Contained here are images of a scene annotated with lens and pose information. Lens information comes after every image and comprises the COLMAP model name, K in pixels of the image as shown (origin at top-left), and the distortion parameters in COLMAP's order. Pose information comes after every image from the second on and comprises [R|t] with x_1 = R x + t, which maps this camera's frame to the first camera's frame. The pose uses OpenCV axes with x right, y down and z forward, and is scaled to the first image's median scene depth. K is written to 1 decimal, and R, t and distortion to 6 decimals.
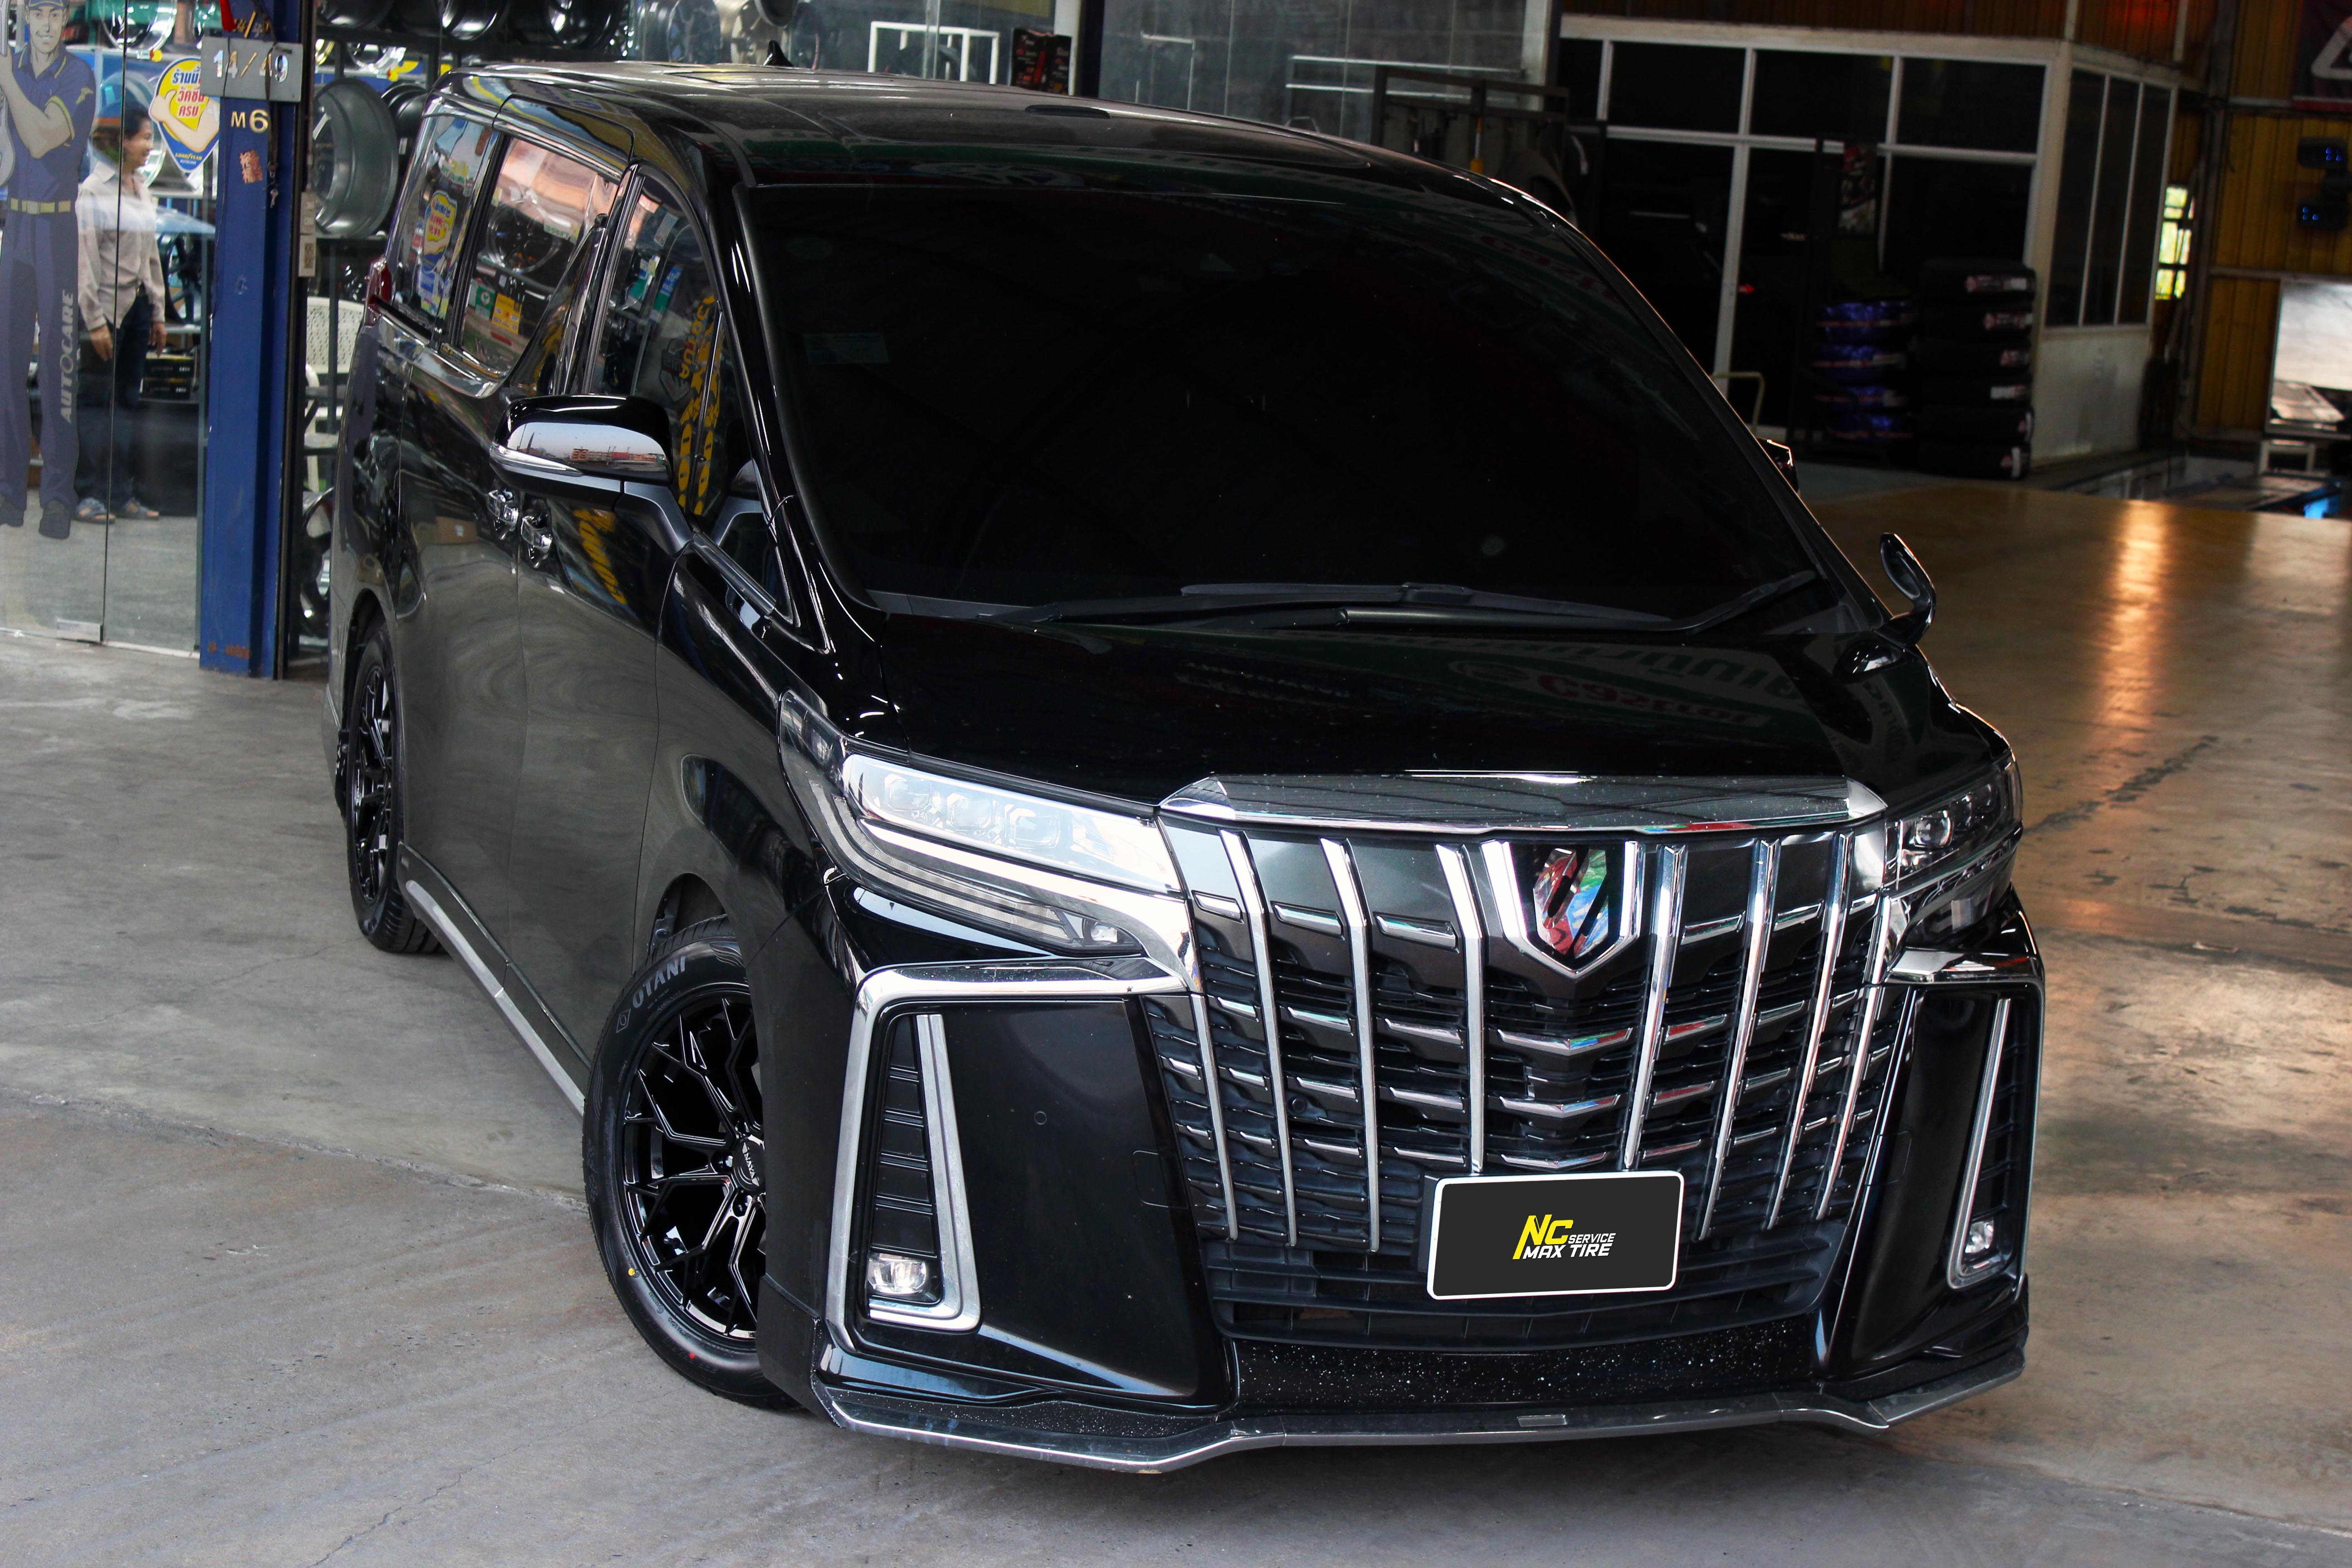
lens RADIAL K [[4241.1, 0, 1187.8], [0, 4241.1, 883.1], [0, 0, 1]] dist [0.008609, 0.000000]
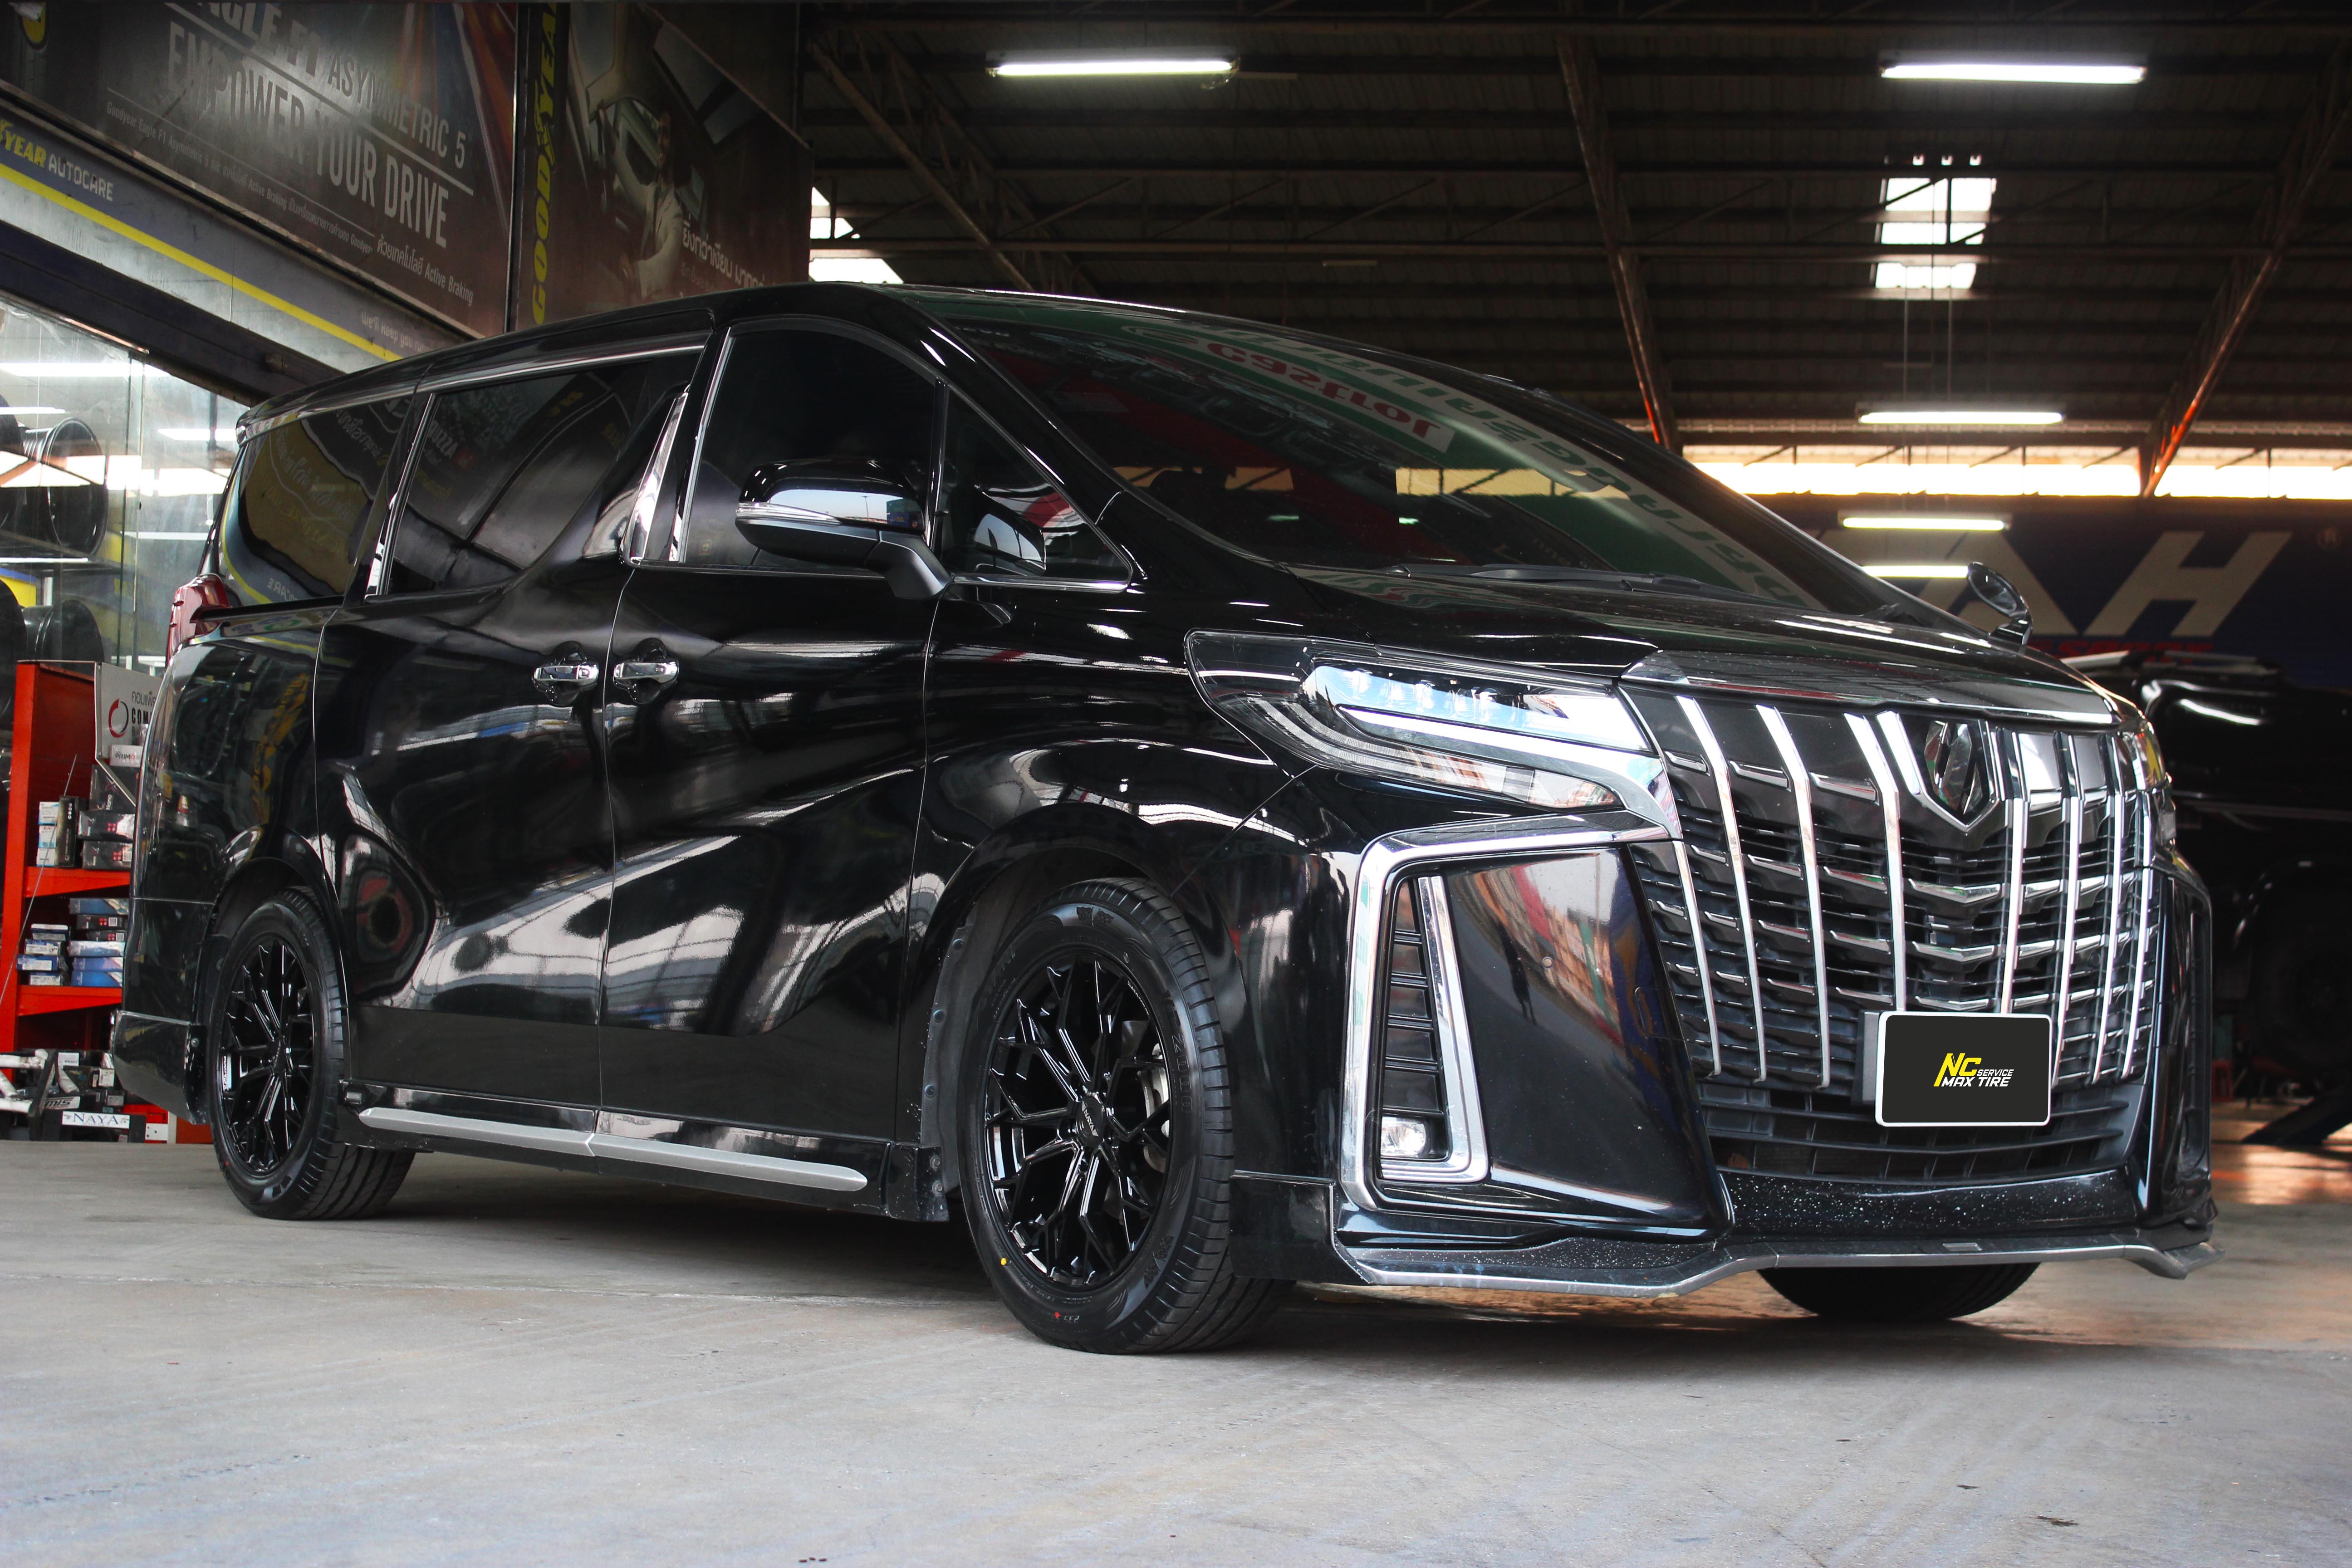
lens RADIAL K [[3928.7, 0, 1114.6], [0, 3928.7, 830.8], [0, 0, 1]] dist [-0.029666, 0.000000]
pose [[0.961924, -0.028774, 0.271800, -0.389621], [0.084810, 0.976780, -0.196742, 0.199089], [-0.259827, 0.212303, 0.942028, 0.088469]]
